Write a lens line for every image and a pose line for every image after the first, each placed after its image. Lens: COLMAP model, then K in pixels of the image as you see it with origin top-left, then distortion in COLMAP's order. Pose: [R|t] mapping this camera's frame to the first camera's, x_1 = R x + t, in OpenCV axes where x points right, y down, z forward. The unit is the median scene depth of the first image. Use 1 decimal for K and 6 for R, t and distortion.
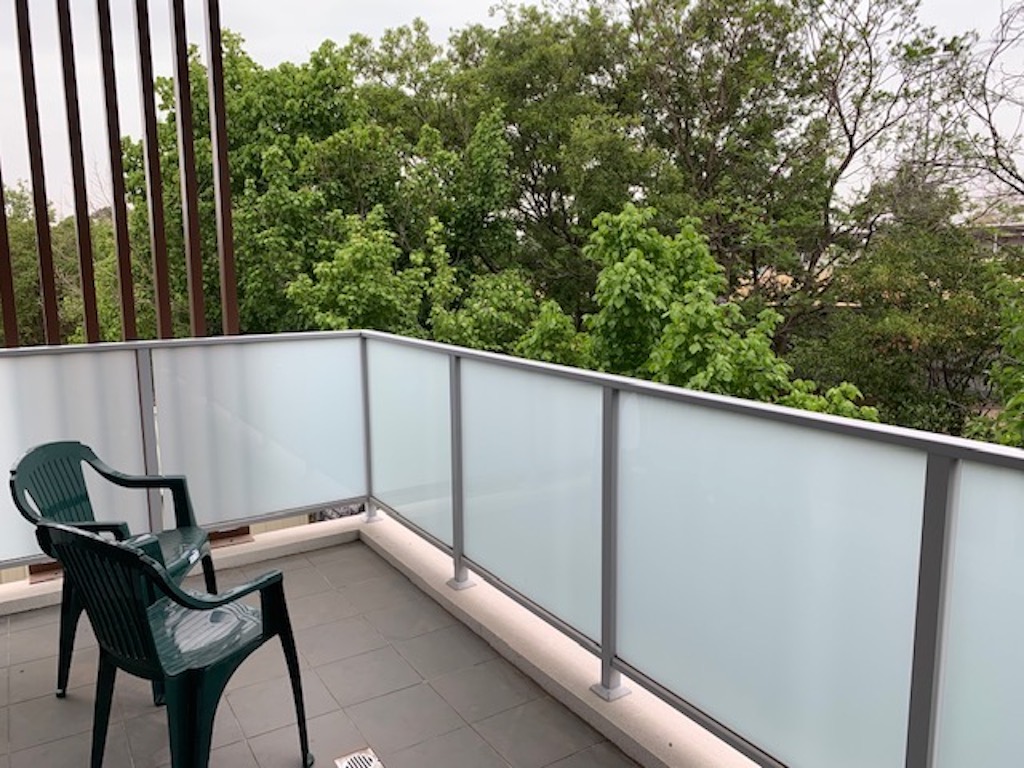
lens RADIAL K [[780.8, 0, 512.0], [0, 780.8, 384.0], [0, 0, 1]] dist [0.058247, -0.093232]
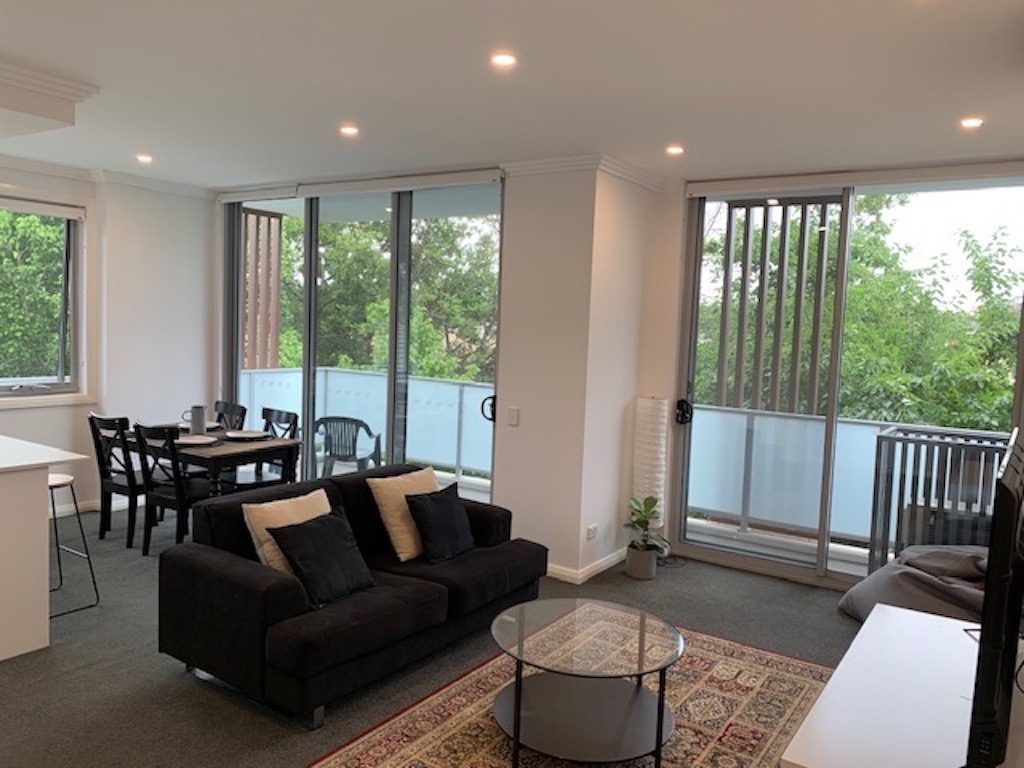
lens RADIAL K [[780.8, 0, 512.0], [0, 780.8, 384.0], [0, 0, 1]] dist [0.058247, -0.093232]
pose [[0.913710, 0.010622, 0.406228, -0.289156], [0.016527, 0.997860, -0.063266, 0.061468], [-0.406031, 0.064521, 0.911579, -0.603860]]
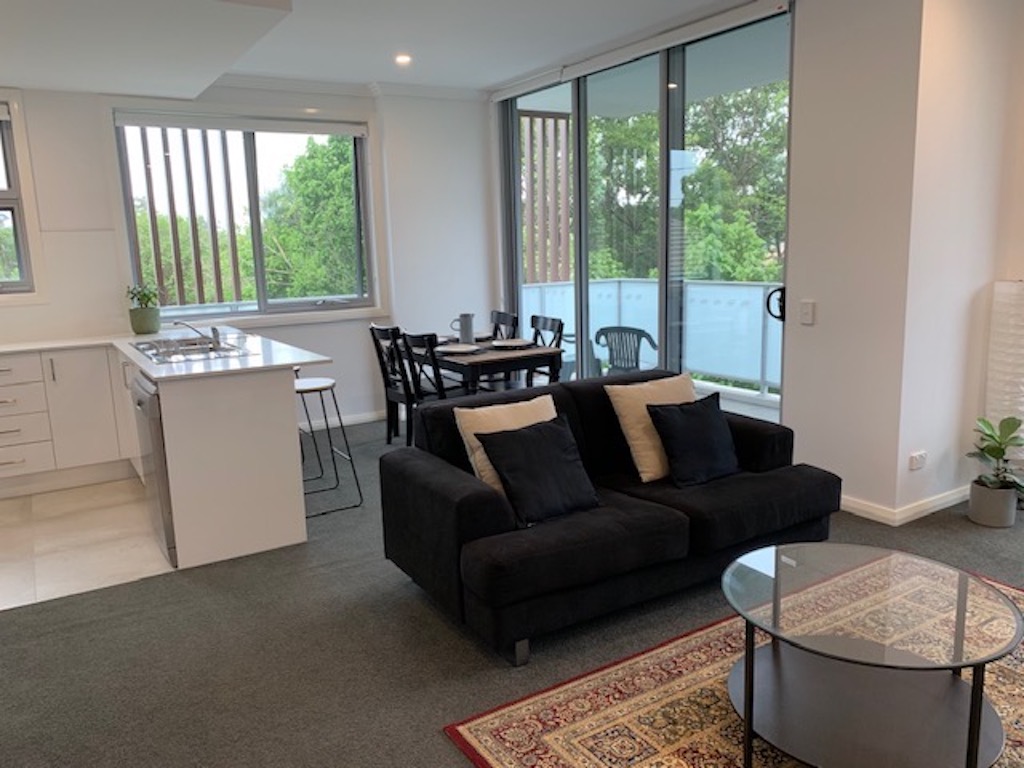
lens RADIAL K [[780.8, 0, 512.0], [0, 780.8, 384.0], [0, 0, 1]] dist [0.058247, -0.093232]
pose [[0.999691, -0.022877, -0.009690, -0.218046], [0.023090, 0.999483, 0.022390, 0.077316], [0.009173, -0.022607, 0.999702, -0.533727]]
